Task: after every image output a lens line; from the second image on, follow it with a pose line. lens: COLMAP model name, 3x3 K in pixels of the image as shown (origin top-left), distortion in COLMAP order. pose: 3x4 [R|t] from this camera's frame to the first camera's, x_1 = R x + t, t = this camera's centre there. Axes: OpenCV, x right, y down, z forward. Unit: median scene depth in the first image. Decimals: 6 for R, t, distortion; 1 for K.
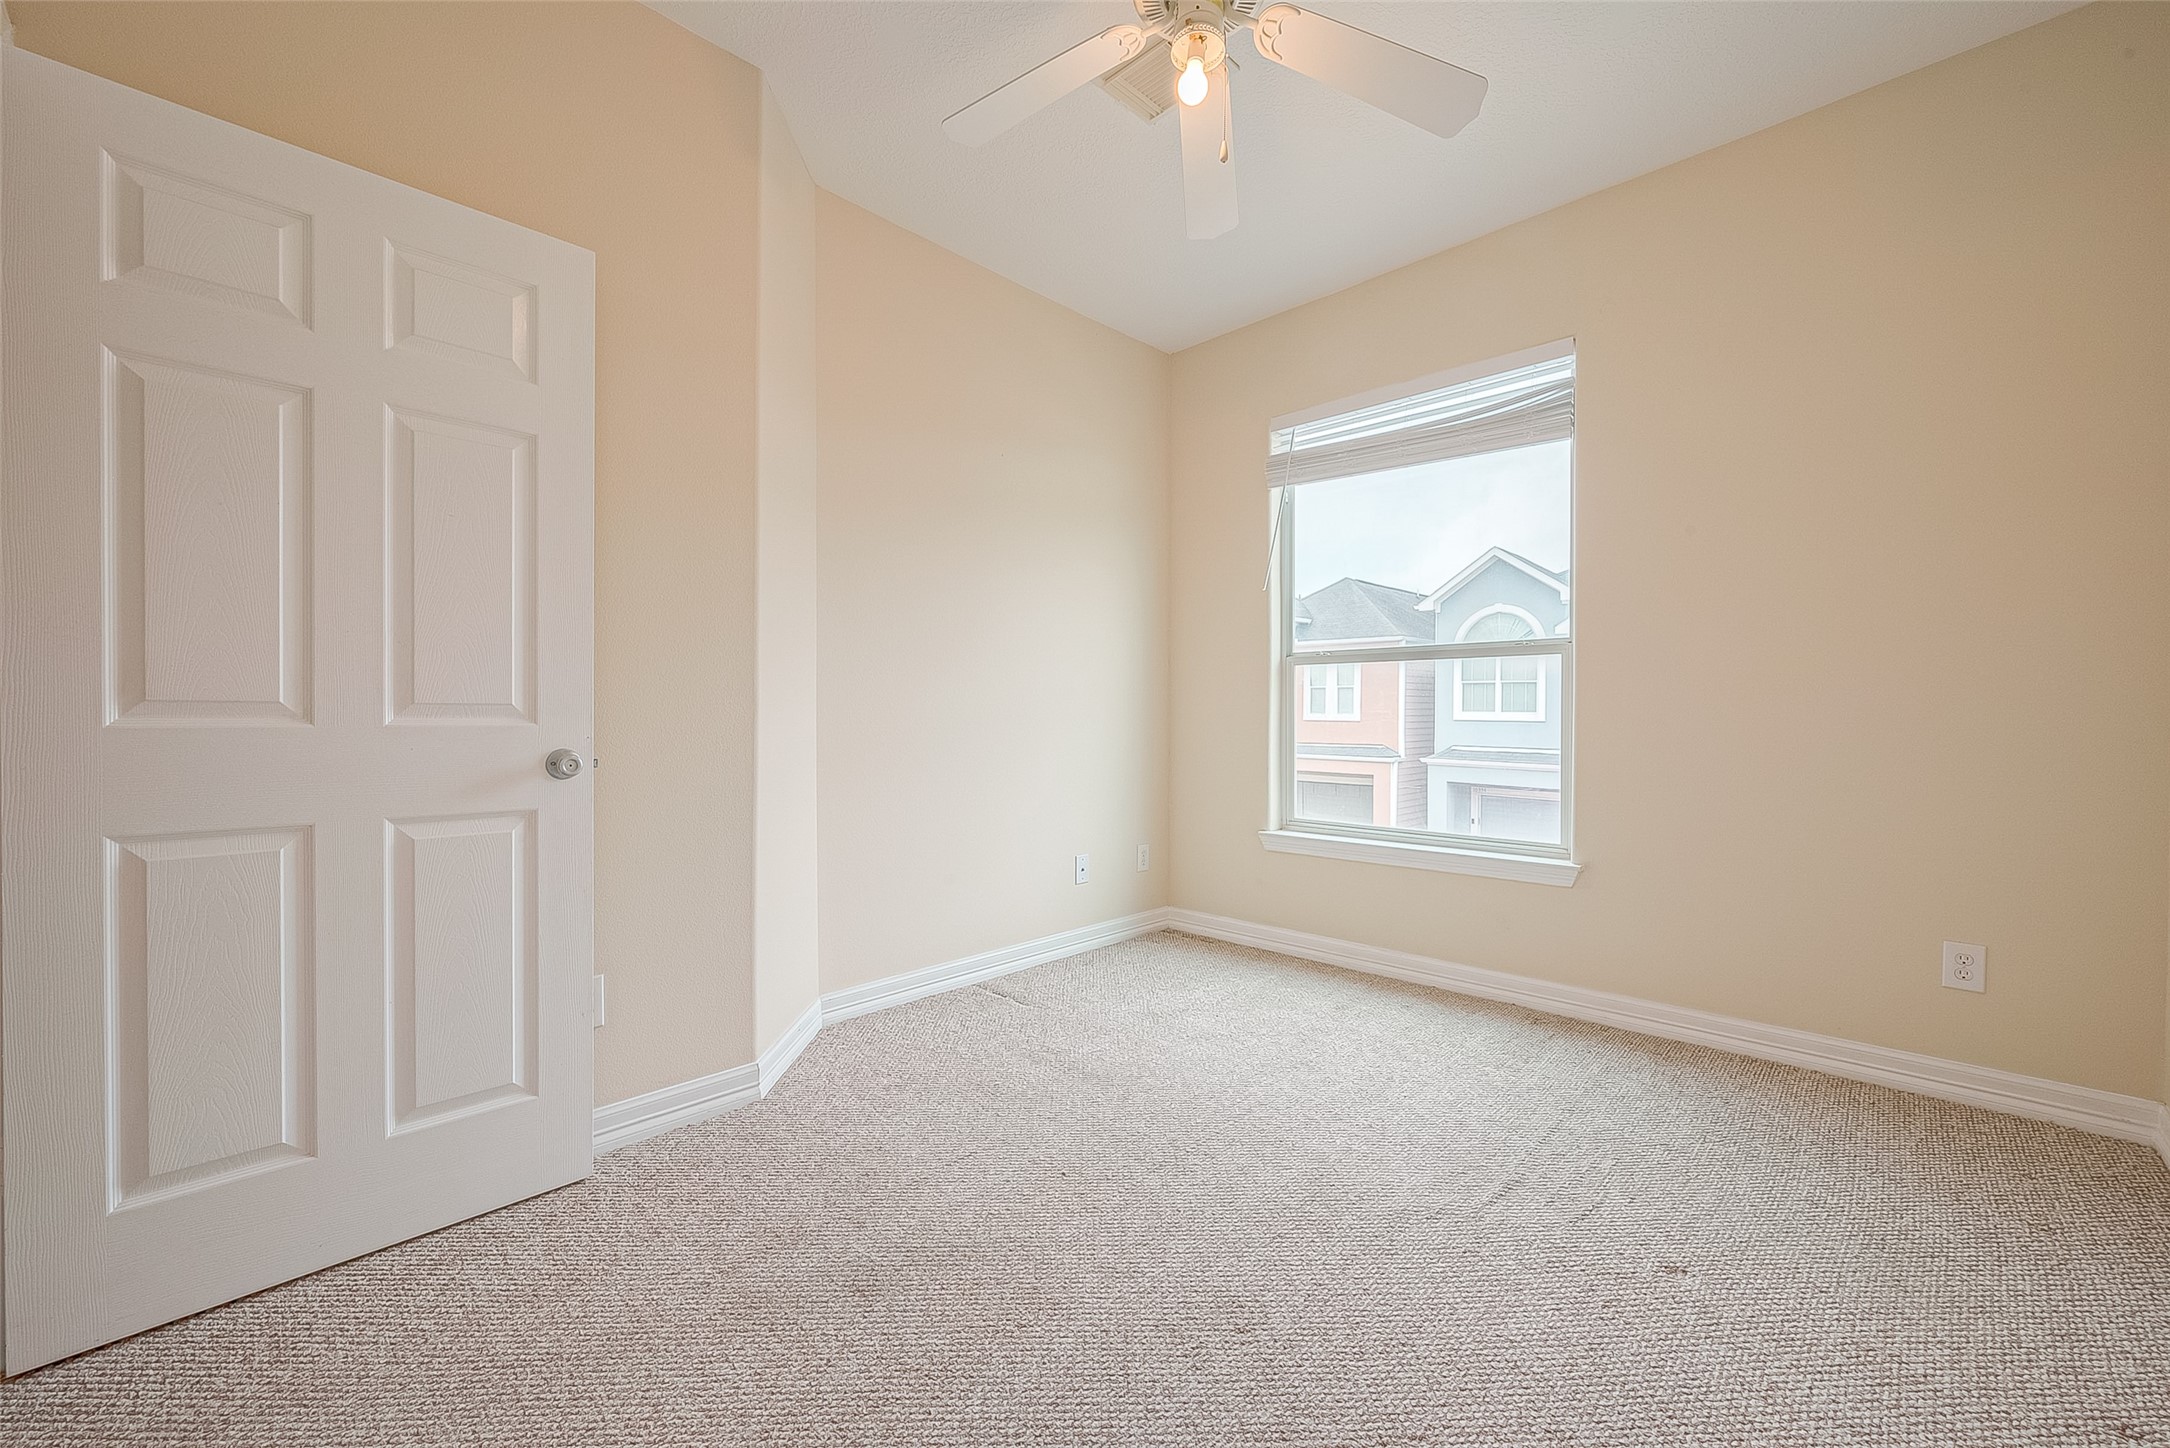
lens RADIAL K [[868.5, 0, 1097.3], [0, 868.5, 721.2], [0, 0, 1]] dist [0.000115, 0.000062]
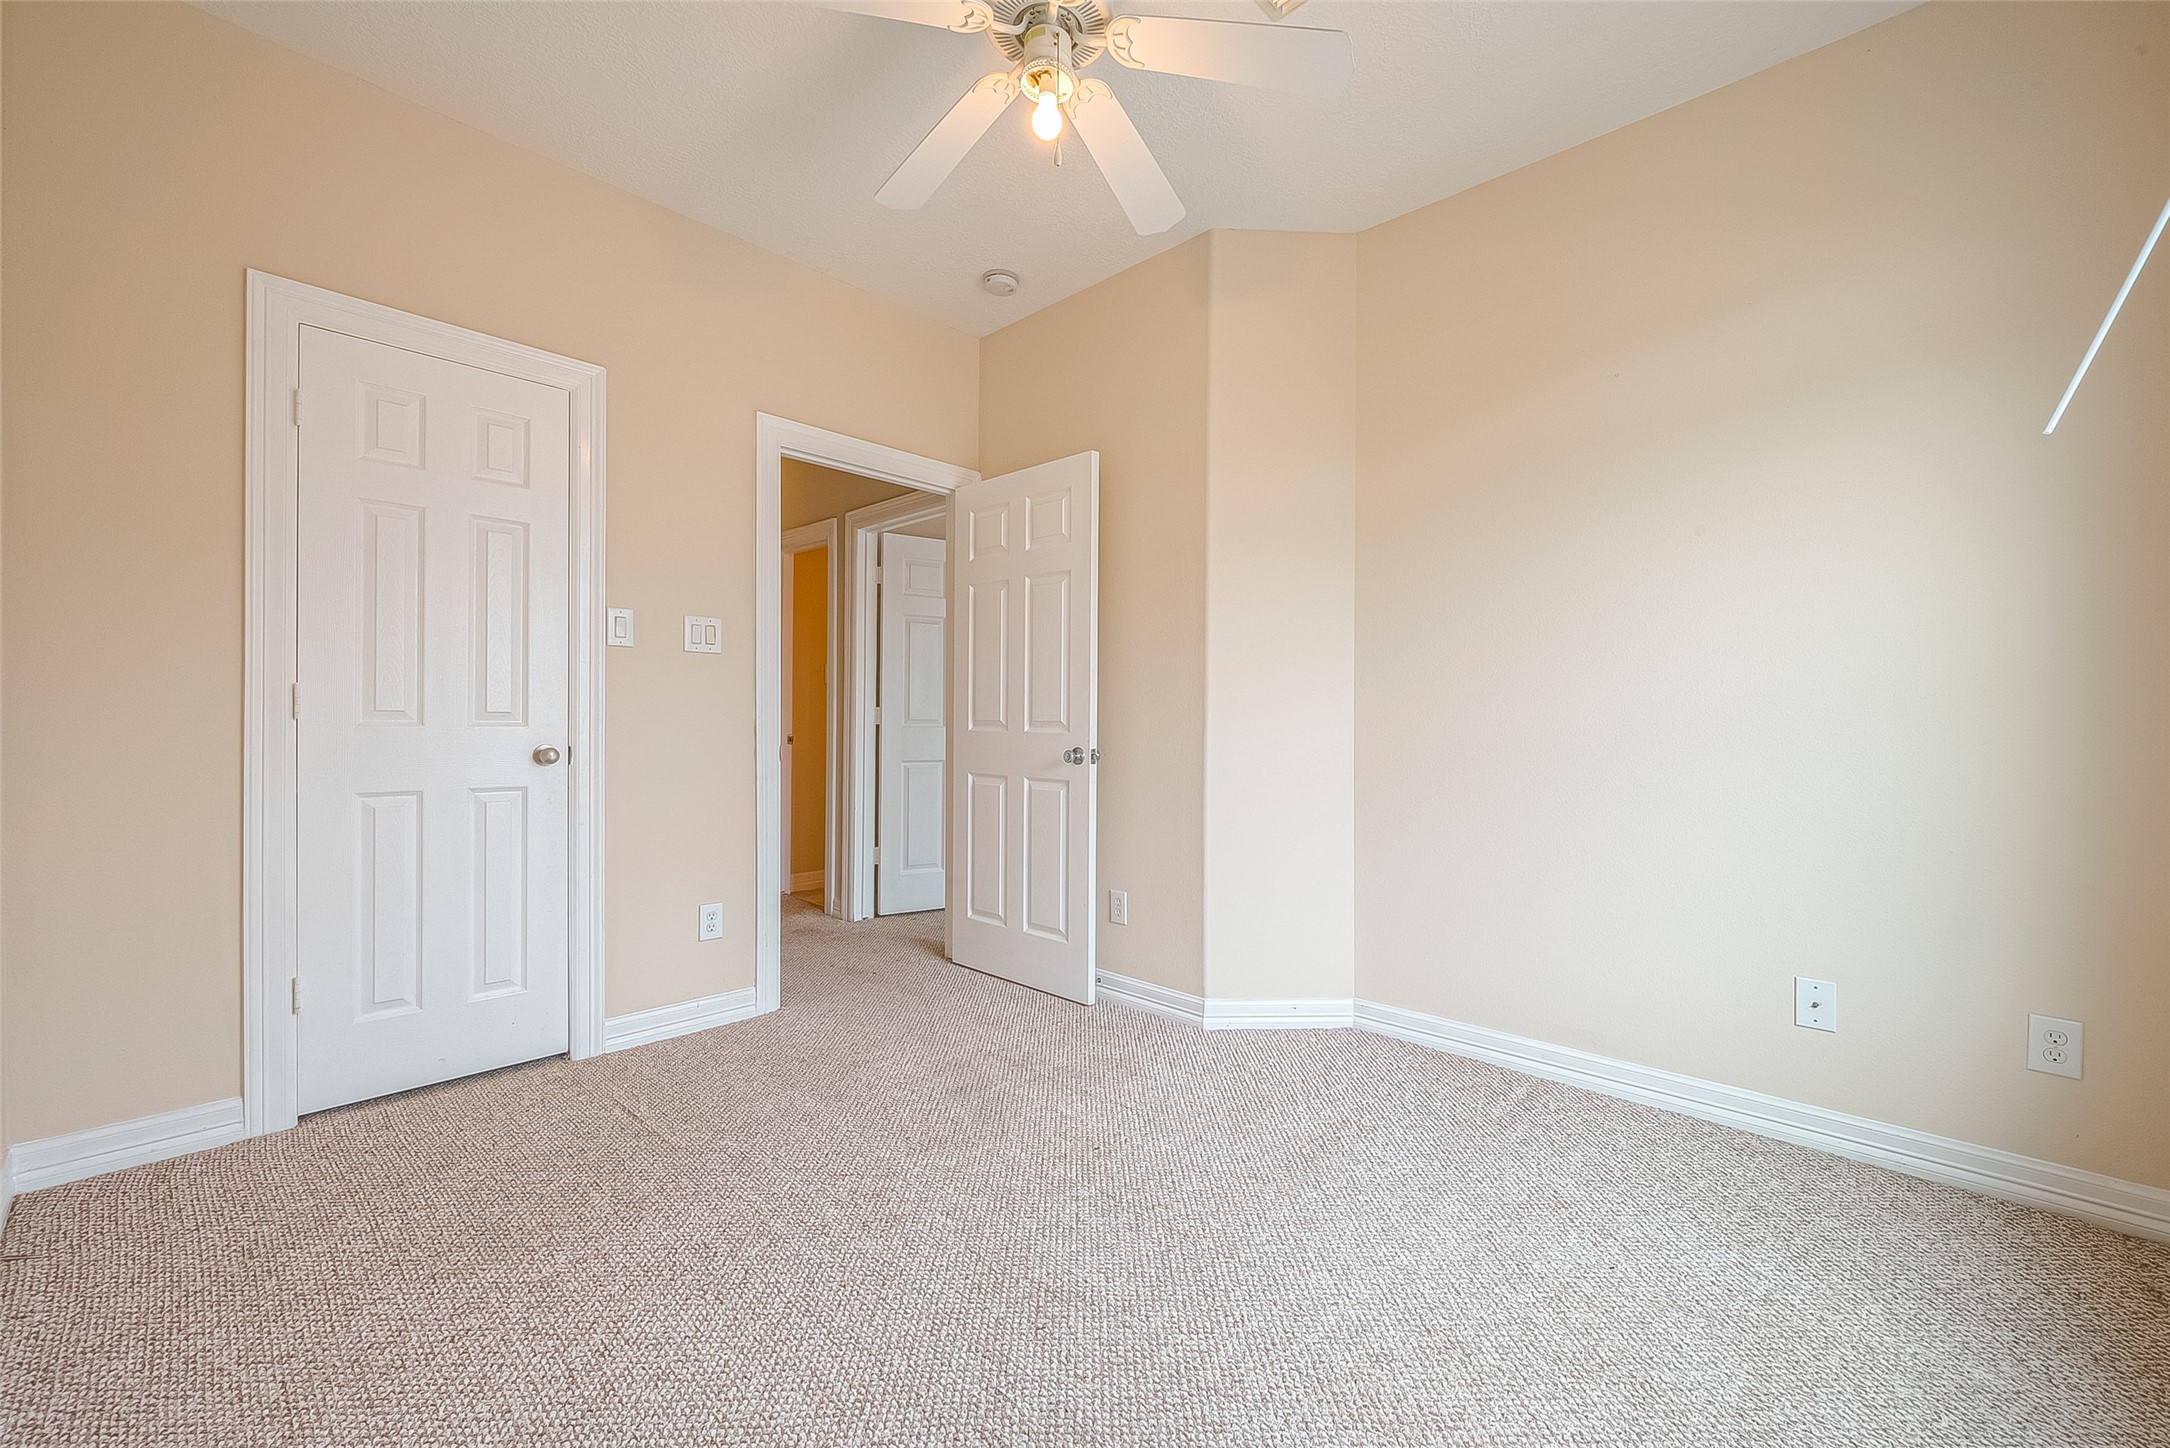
lens RADIAL K [[868.5, 0, 1097.3], [0, 868.5, 721.2], [0, 0, 1]] dist [0.000115, 0.000062]
pose [[-0.001933, 0.002703, -0.999994, 1.142758], [-0.011991, 0.999924, 0.002726, -0.026057], [0.999926, 0.011996, -0.001900, 1.073675]]
